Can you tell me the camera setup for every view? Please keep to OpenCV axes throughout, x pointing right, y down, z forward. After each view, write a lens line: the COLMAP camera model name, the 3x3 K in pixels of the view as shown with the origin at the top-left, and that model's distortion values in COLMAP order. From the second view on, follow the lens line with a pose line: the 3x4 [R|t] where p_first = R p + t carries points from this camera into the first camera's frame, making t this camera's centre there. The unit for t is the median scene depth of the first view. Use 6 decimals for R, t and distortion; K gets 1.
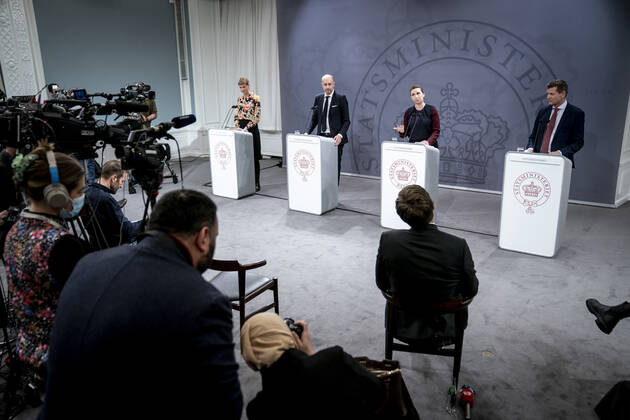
lens RADIAL K [[502.9, 0, 316.0], [0, 502.9, 194.6], [0, 0, 1]] dist [-0.001817, 0.010978]
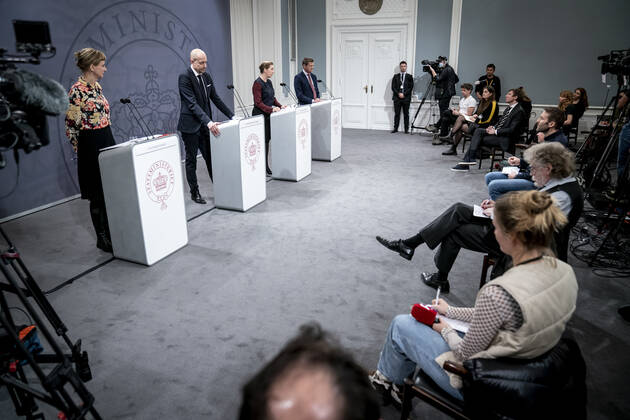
lens RADIAL K [[439.7, 0, 316.7], [0, 439.7, 225.8], [0, 0, 1]] dist [-0.108541, 0.059053]
pose [[-0.240644, -0.327805, 0.913583, -0.704012], [0.236397, 0.893106, 0.382726, -0.185775], [-0.941386, 0.308069, -0.137429, 0.911870]]
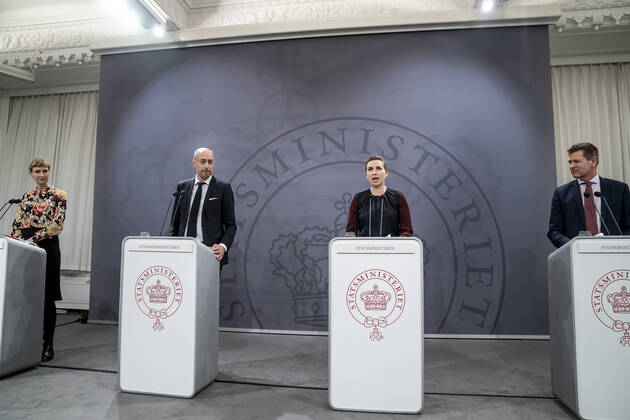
lens RADIAL K [[439.7, 0, 311.8], [0, 439.7, 208.6], [0, 0, 1]] dist [-0.108541, 0.059053]
pose [[0.899277, 0.062764, 0.432853, -0.070638], [0.086656, 0.944465, -0.316981, 0.007390], [-0.428710, 0.322563, 0.843896, 0.470790]]
